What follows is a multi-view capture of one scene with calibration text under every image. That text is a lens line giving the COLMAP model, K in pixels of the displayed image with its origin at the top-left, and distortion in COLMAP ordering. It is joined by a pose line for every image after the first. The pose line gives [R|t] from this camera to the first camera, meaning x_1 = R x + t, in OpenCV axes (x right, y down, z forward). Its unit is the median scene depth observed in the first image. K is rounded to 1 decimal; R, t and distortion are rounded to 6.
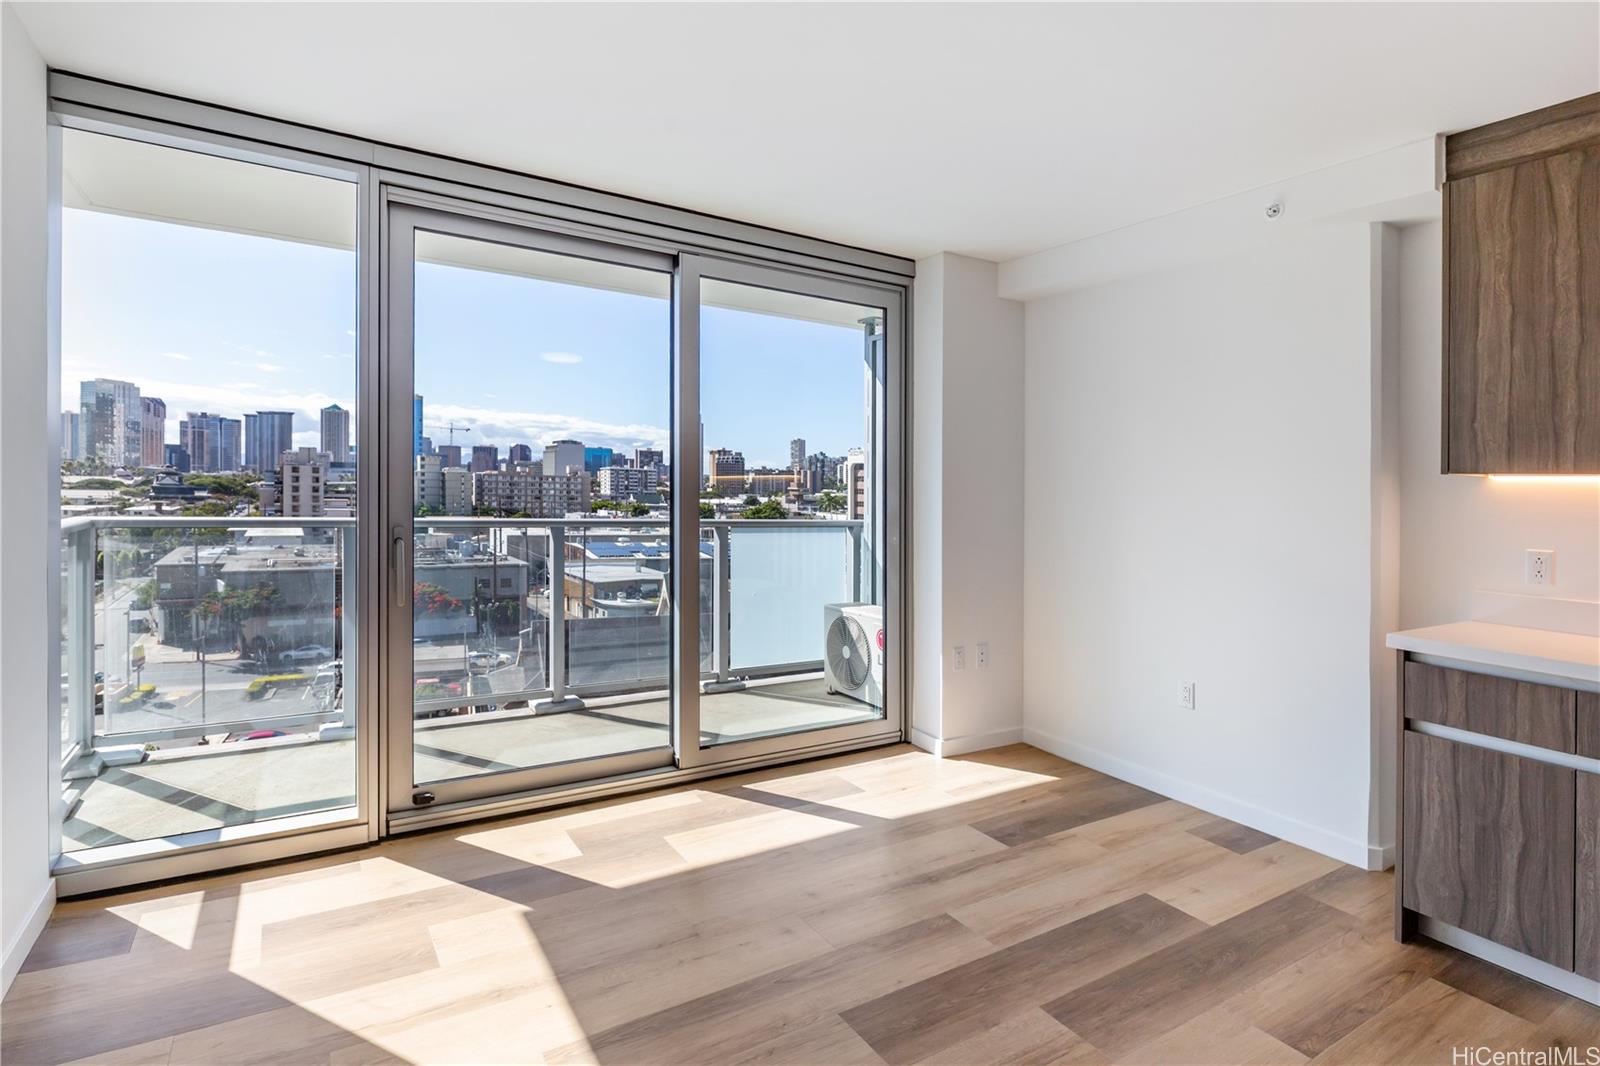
lens RADIAL K [[801.8, 0, 798.0], [0, 801.8, 527.0], [0, 0, 1]] dist [-0.000294, 0.000131]
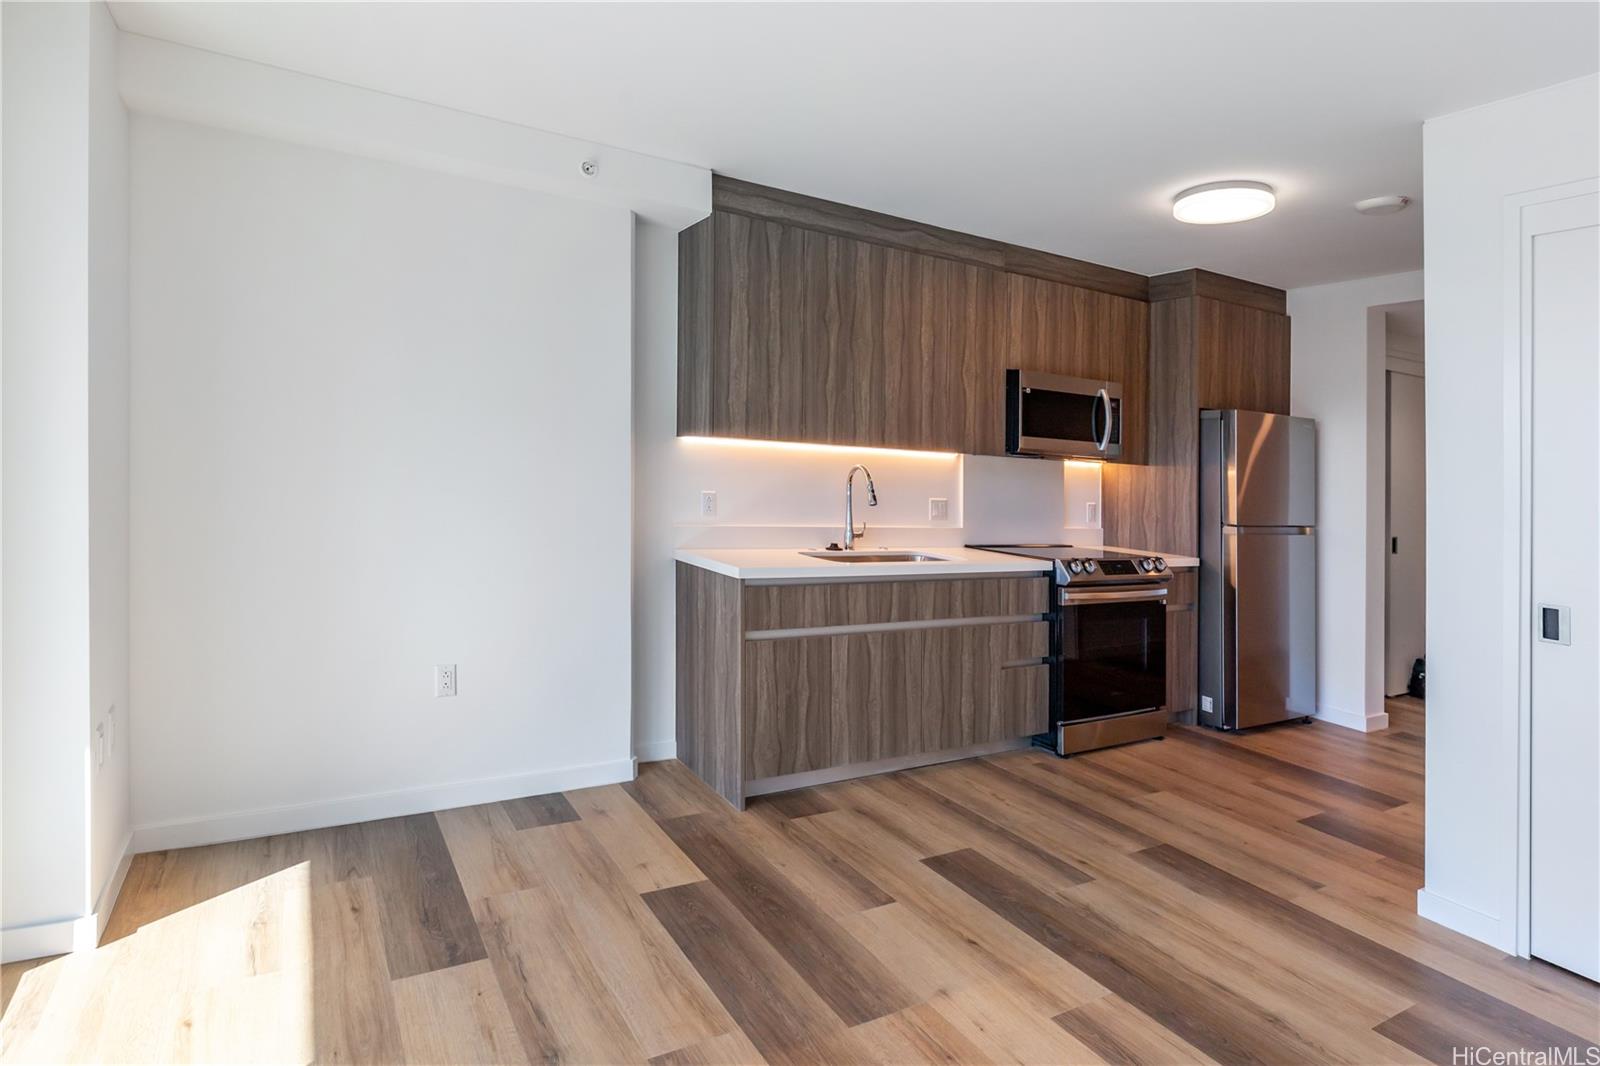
lens RADIAL K [[843.1, 0, 771.7], [0, 843.1, 450.4], [0, 0, 1]] dist [0.000419, -0.000057]
pose [[0.039655, -0.005998, 0.999195, -0.445305], [0.002149, 0.999980, 0.005917, -0.043534], [-0.999211, 0.001913, 0.039667, 0.710863]]
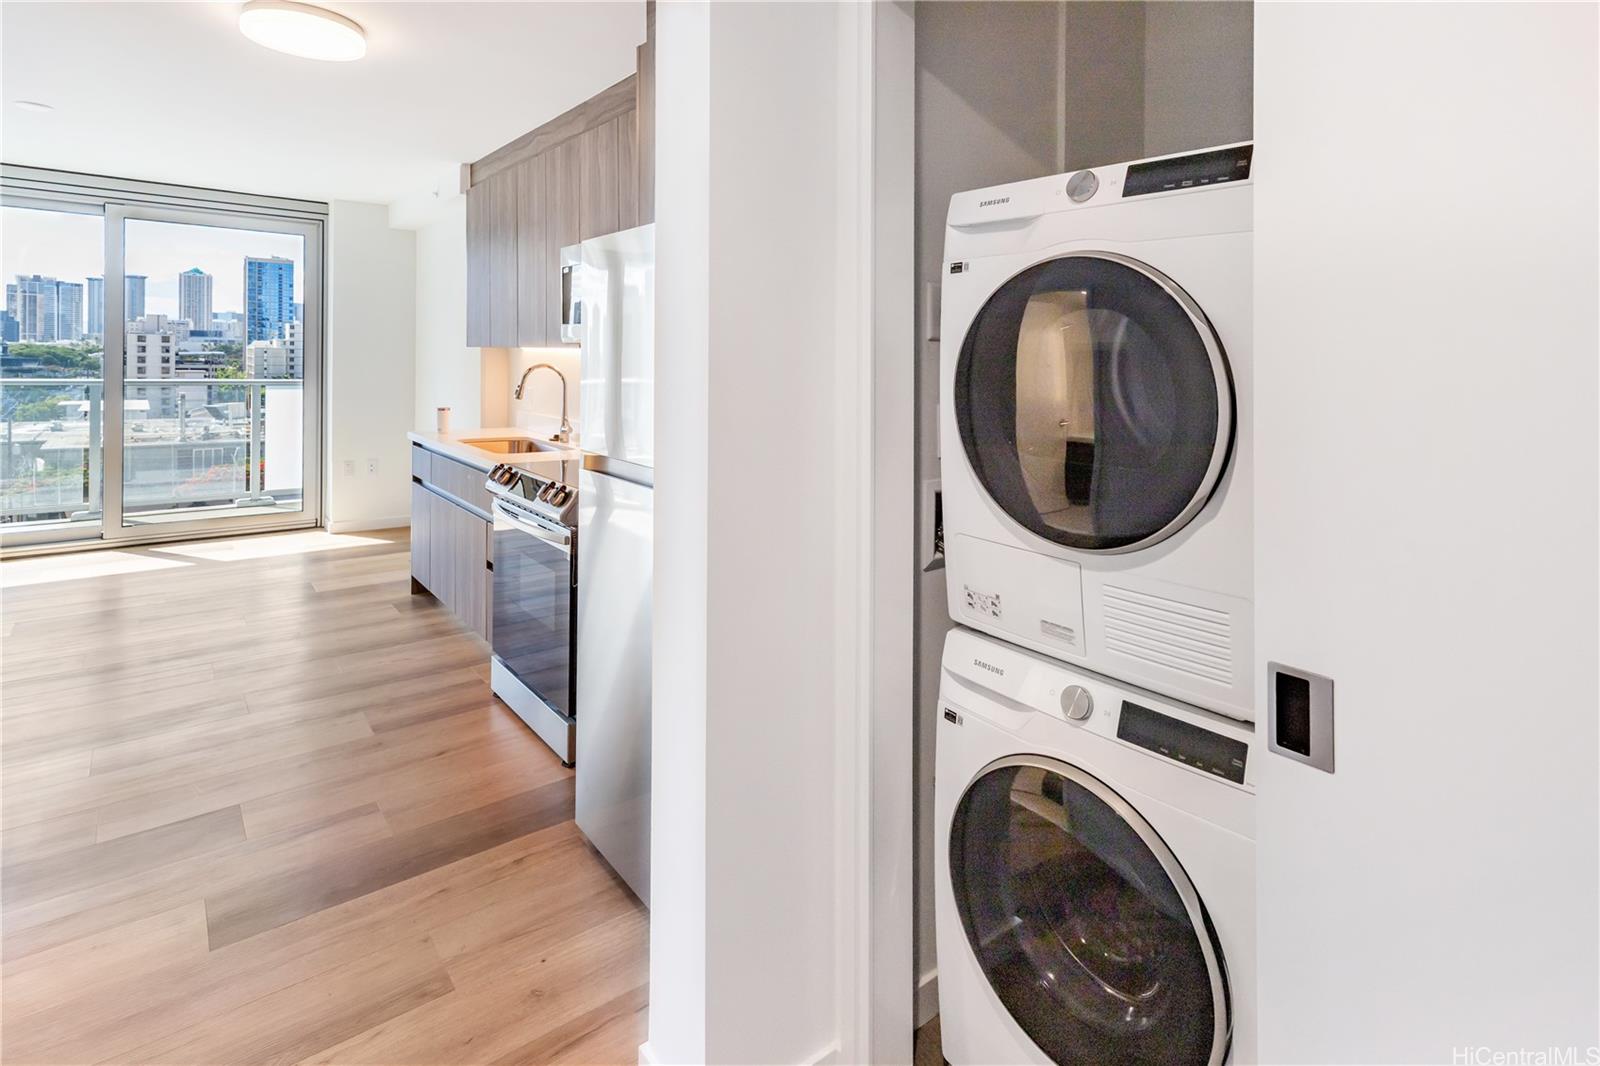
lens RADIAL K [[796.1, 0, 805.0], [0, 796.1, 386.3], [0, 0, 1]] dist [0.001542, 0.000718]
pose [[0.991636, -0.008161, 0.128804, 1.146605], [0.009625, 0.999896, -0.010746, 0.041951], [-0.128703, 0.011895, 0.991612, -0.808611]]
